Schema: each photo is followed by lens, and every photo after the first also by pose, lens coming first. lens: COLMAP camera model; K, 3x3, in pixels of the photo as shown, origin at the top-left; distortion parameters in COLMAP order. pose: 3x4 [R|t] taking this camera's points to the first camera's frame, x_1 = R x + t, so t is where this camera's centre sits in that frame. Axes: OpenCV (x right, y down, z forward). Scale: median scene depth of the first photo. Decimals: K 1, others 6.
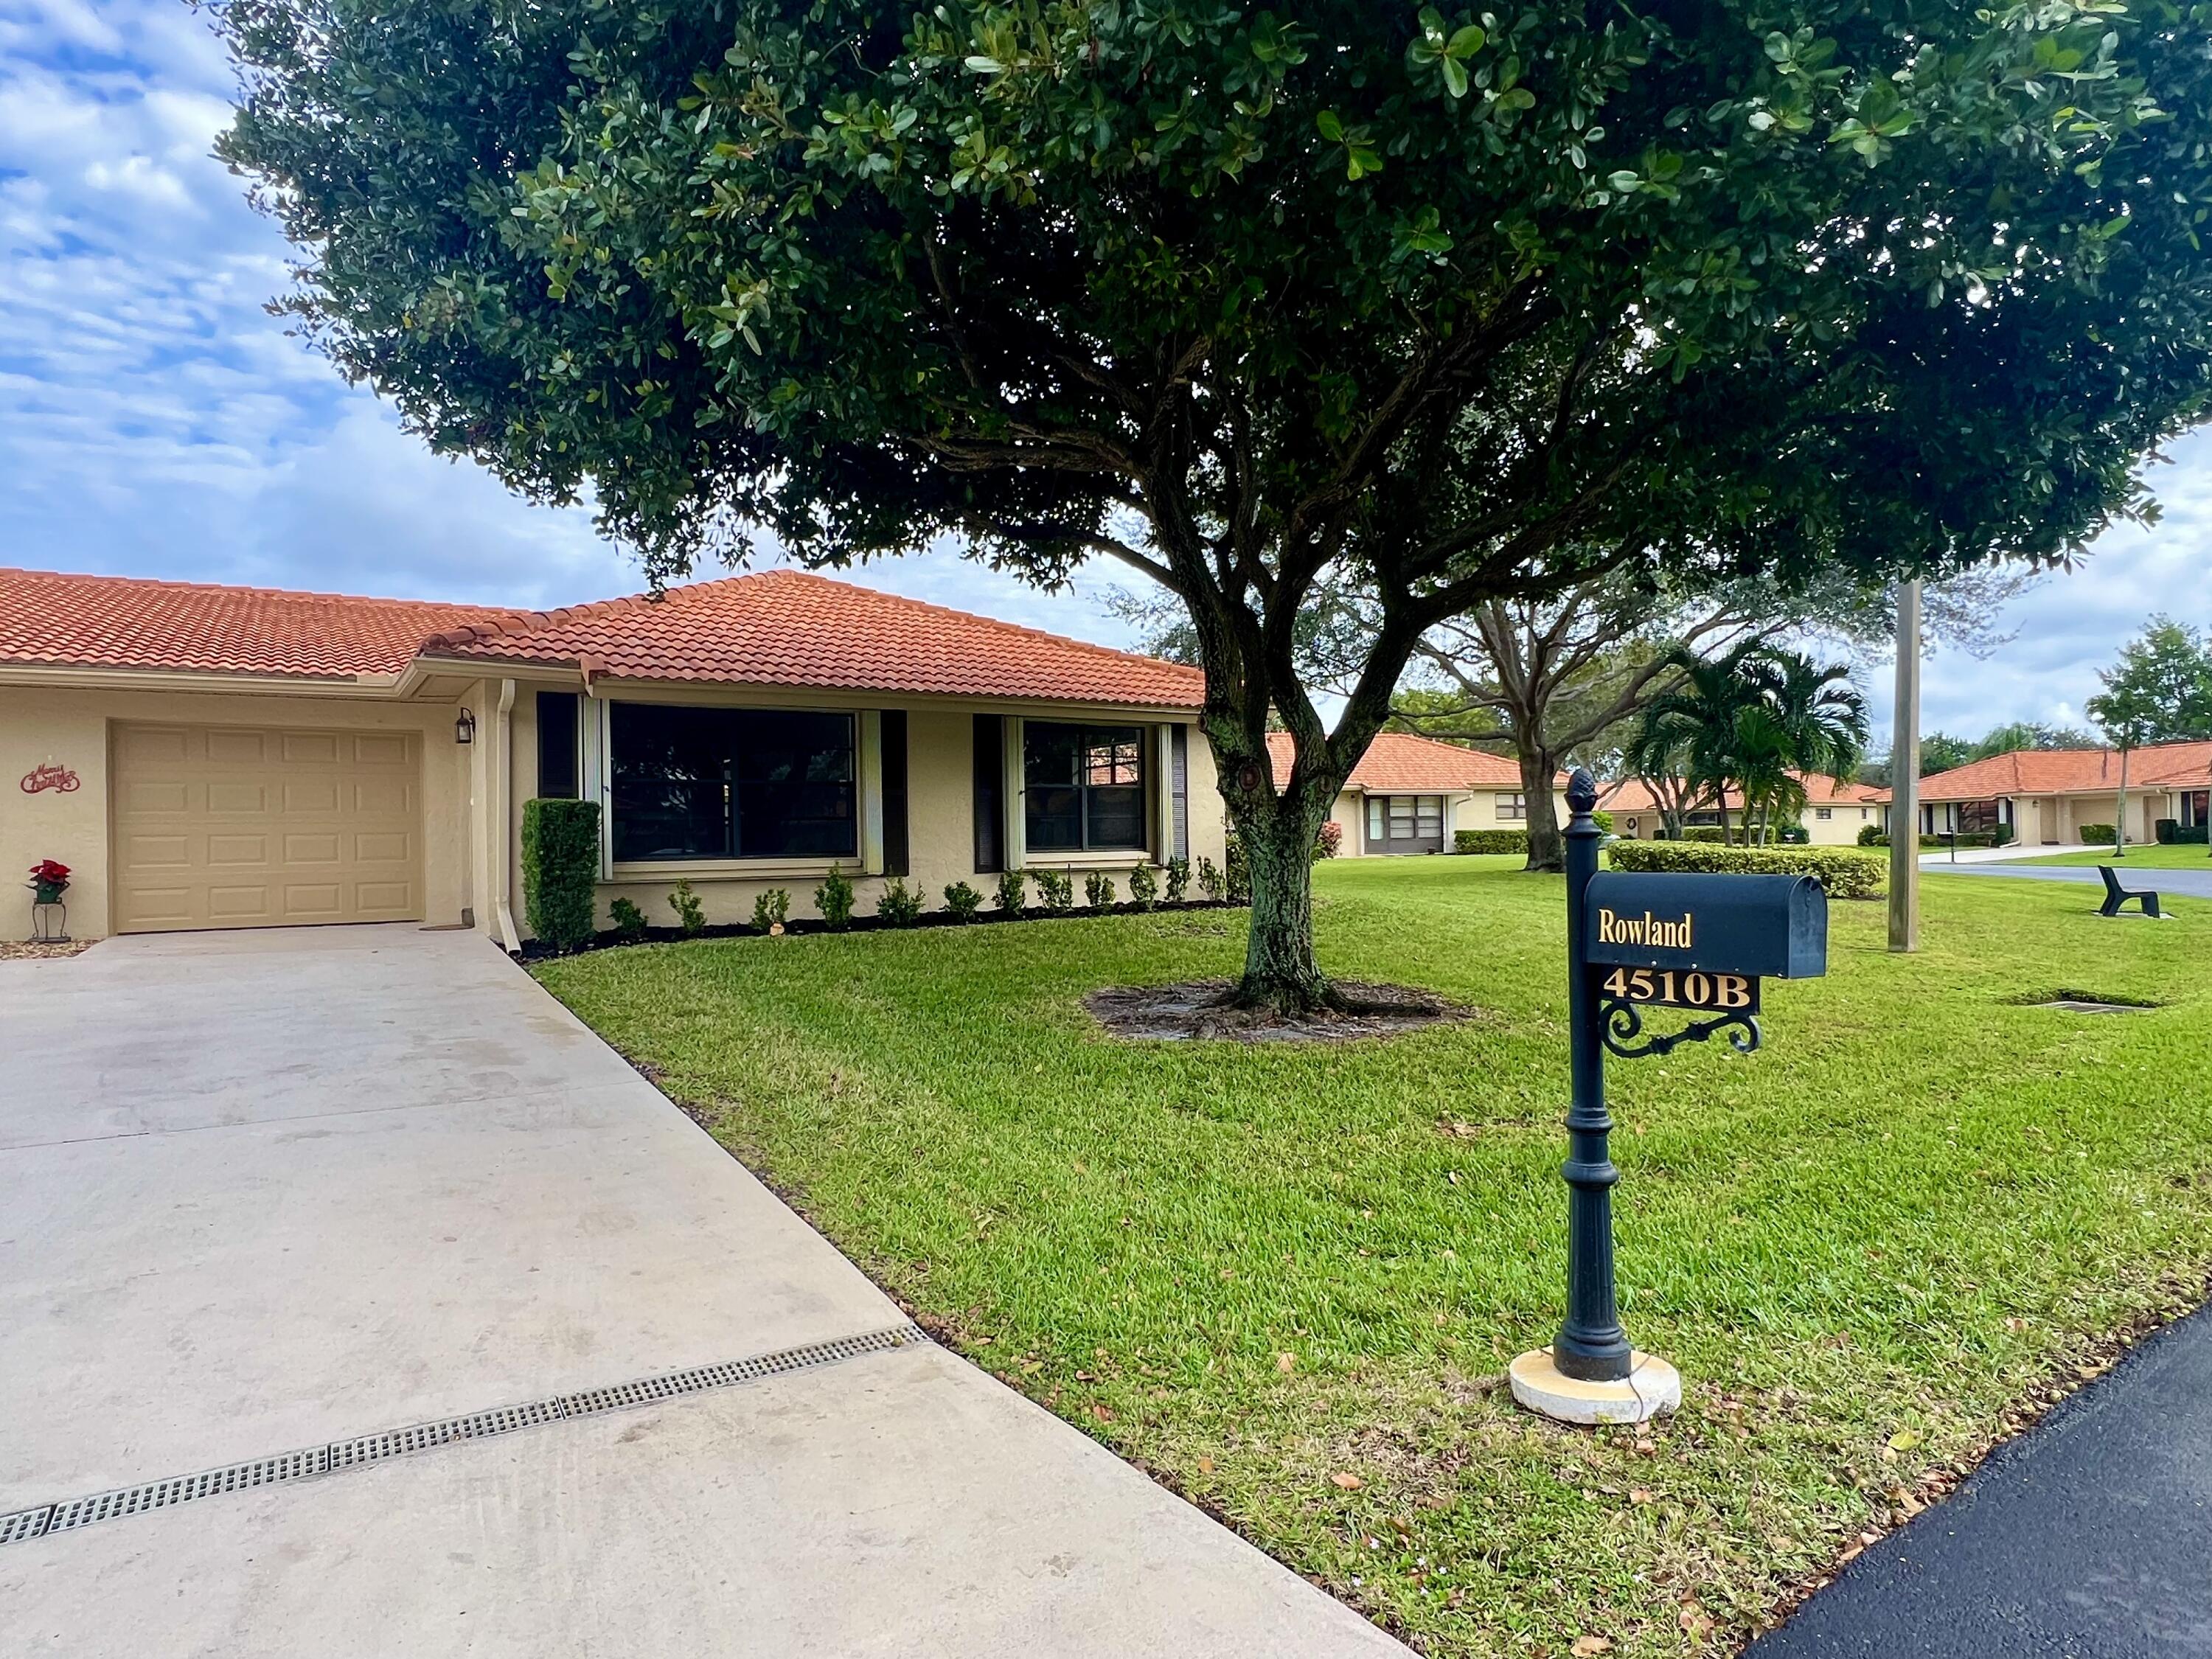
lens RADIAL K [[1280.7, 0, 1108.0], [0, 1280.7, 829.2], [0, 0, 1]] dist [0.008421, 0.000793]
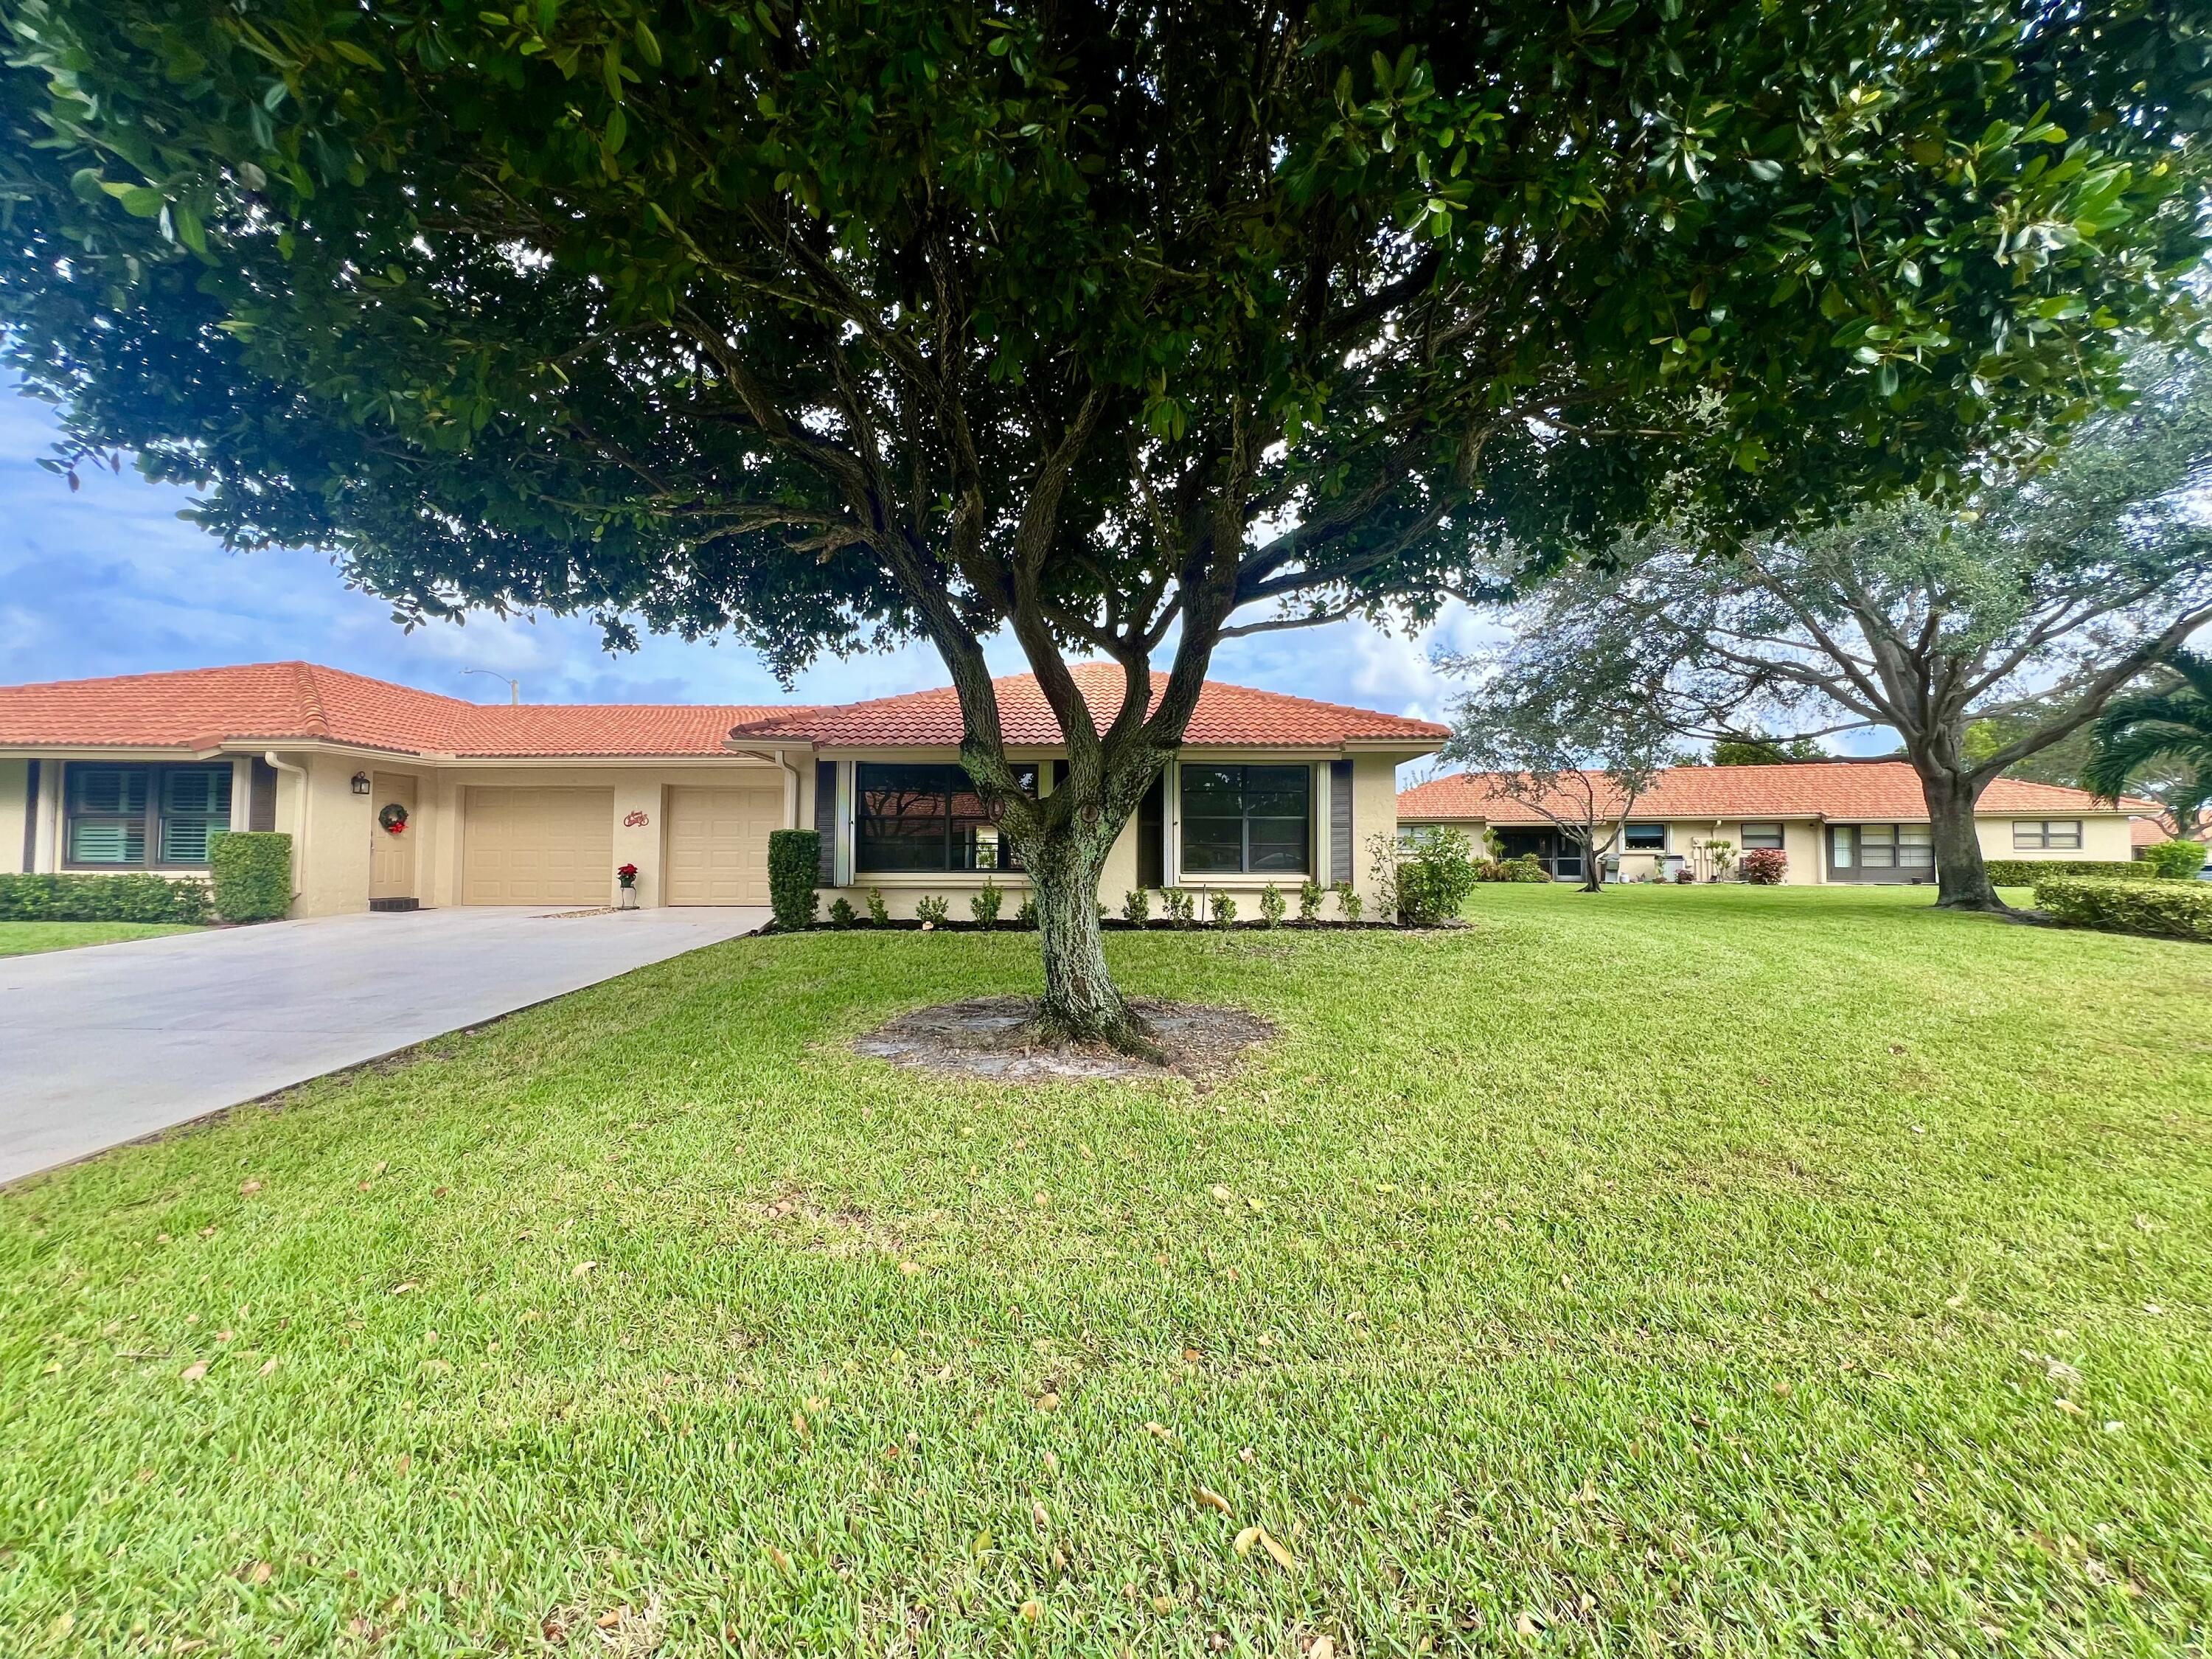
lens RADIAL K [[893.0, 0, 1103.7], [0, 893.0, 829.4], [0, 0, 1]] dist [-0.003534, 0.002031]
pose [[0.829990, -0.000718, -0.557777, 0.345409], [-0.011570, 0.999762, -0.018504, -0.006911], [0.557658, 0.021811, 0.829784, 0.261208]]
